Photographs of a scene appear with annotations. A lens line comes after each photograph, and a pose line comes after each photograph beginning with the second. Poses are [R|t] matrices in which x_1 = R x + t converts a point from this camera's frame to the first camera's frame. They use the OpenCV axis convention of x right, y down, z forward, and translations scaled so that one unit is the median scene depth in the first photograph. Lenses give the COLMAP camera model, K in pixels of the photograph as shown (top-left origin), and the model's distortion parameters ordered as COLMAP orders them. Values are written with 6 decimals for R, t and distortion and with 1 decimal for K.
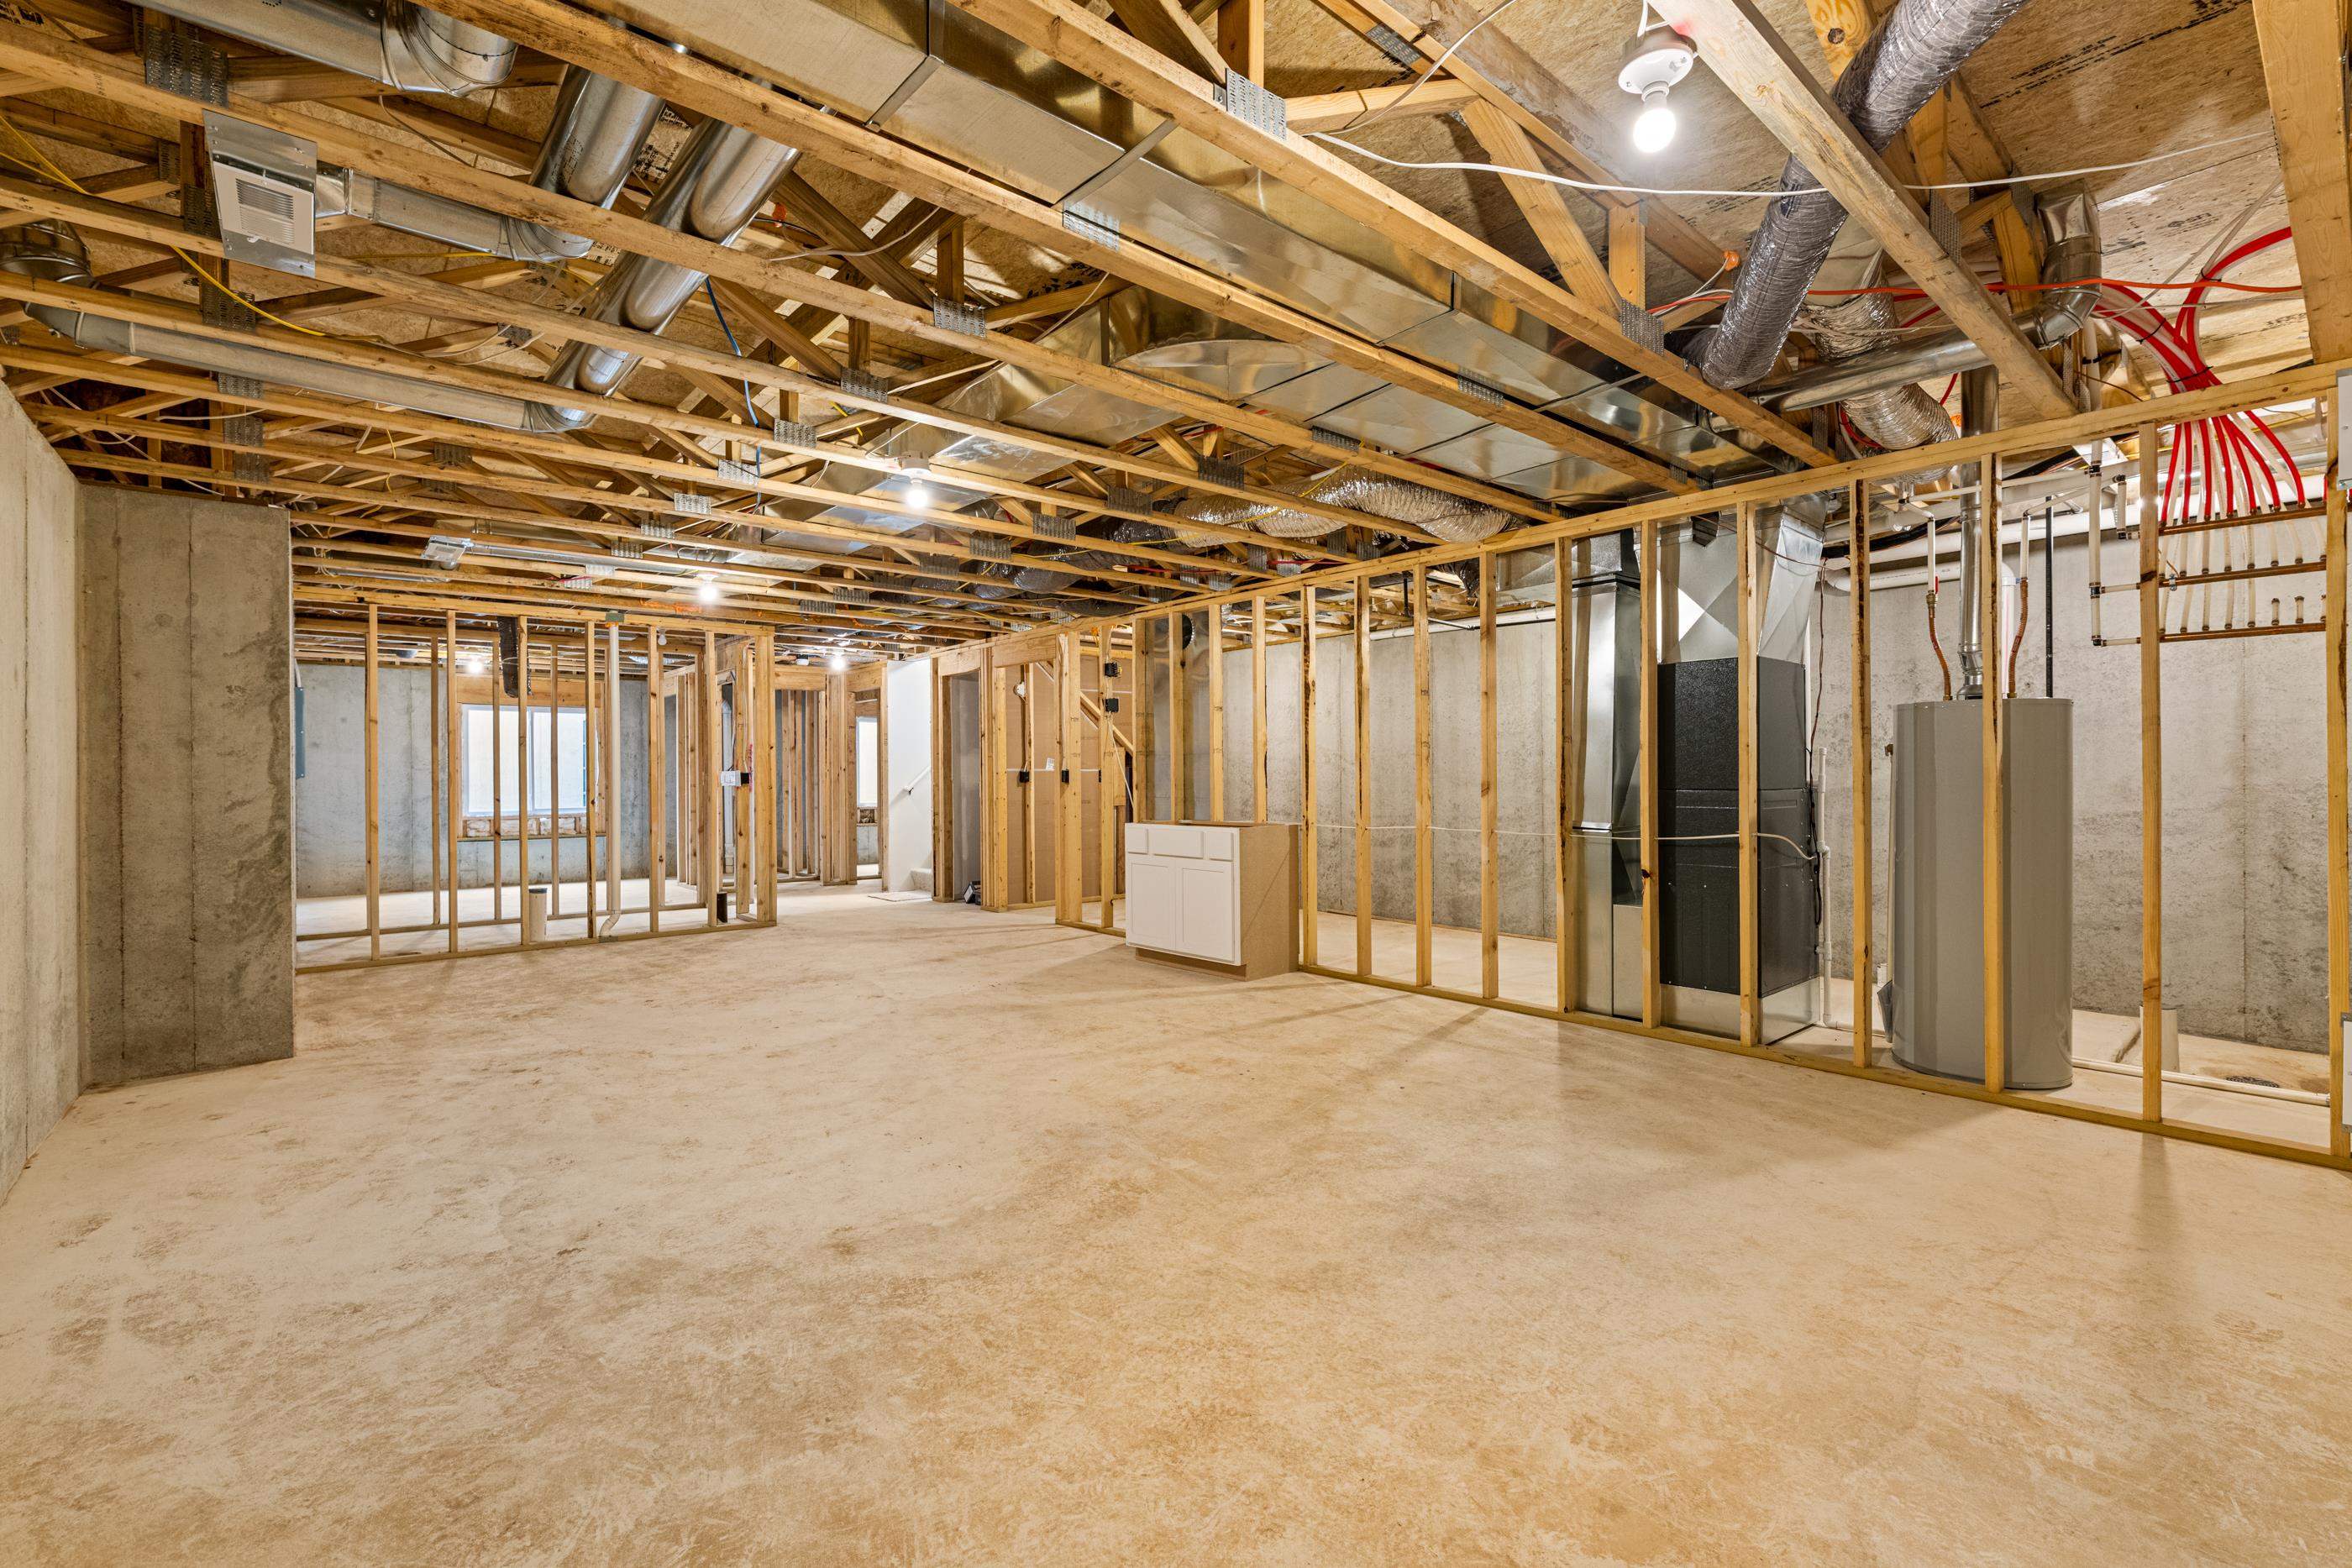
lens RADIAL K [[1020.1, 0, 1171.9], [0, 1020.1, 788.6], [0, 0, 1]] dist [-0.001312, 0.000524]
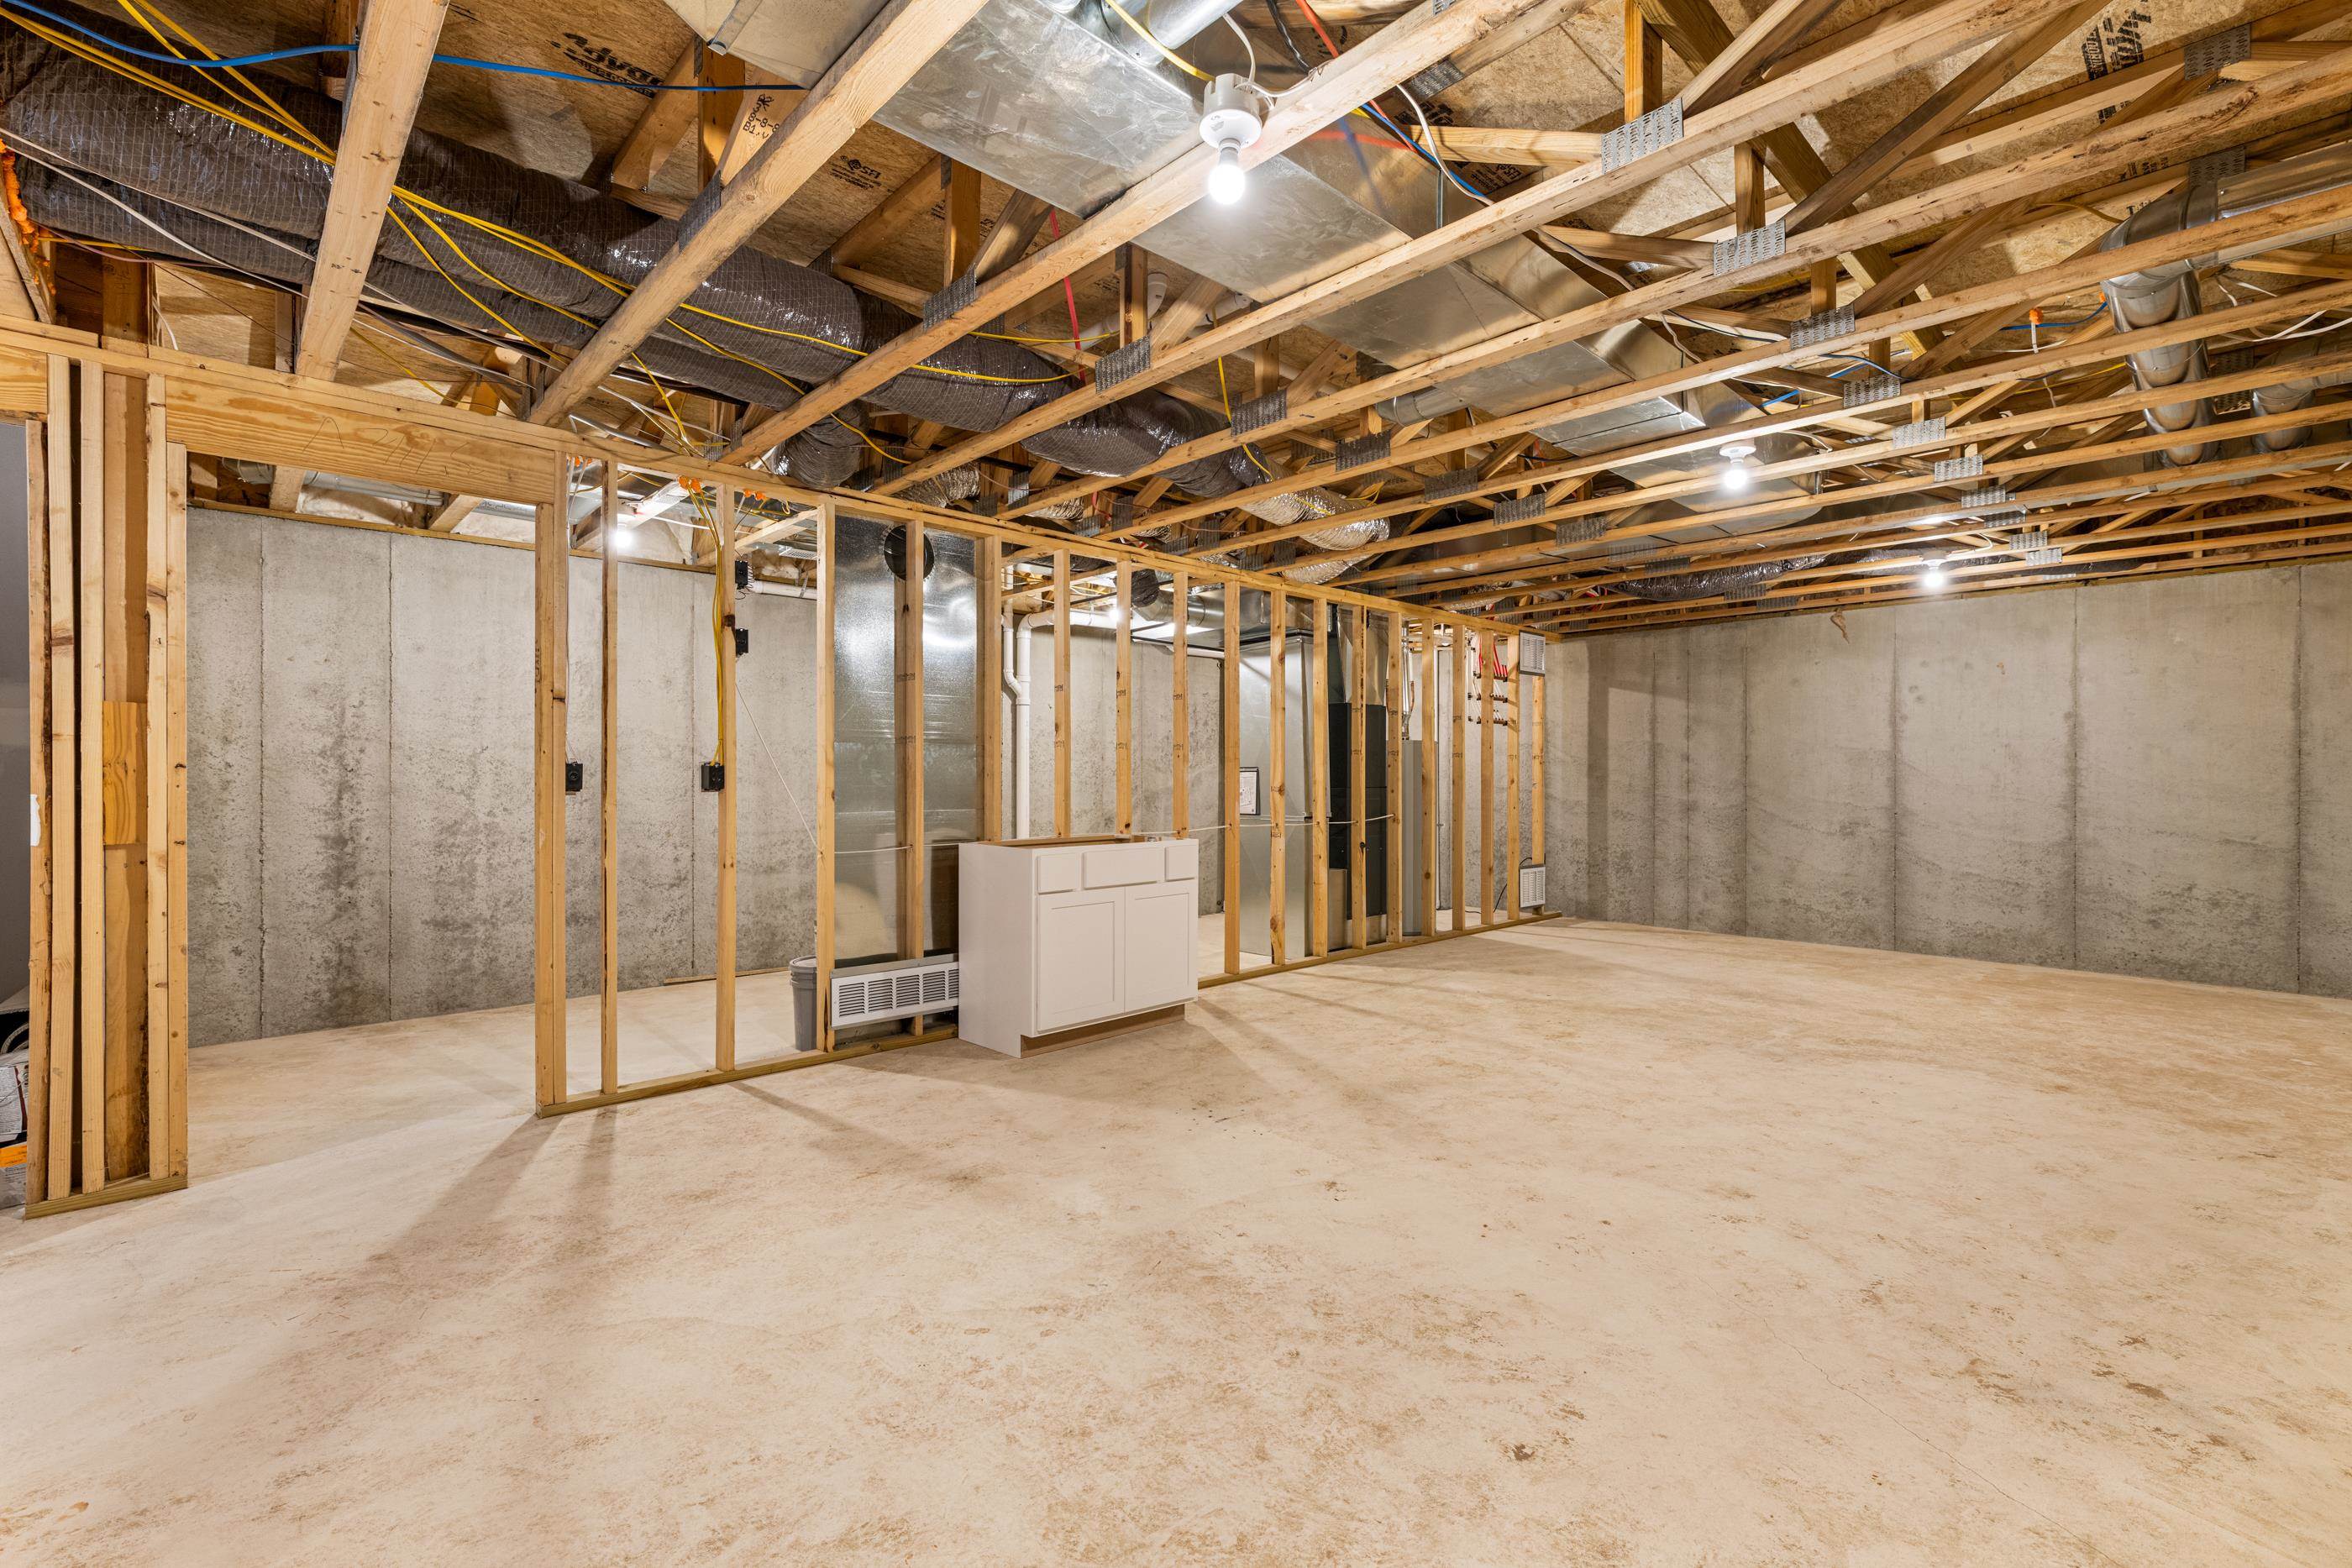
lens RADIAL K [[1020.1, 0, 1171.9], [0, 1020.1, 788.6], [0, 0, 1]] dist [-0.001312, 0.000524]
pose [[-0.046783, -0.009297, 0.998862, -1.186889], [0.013022, 0.999866, 0.009916, -0.018749], [-0.998820, 0.013471, -0.046656, 1.598776]]
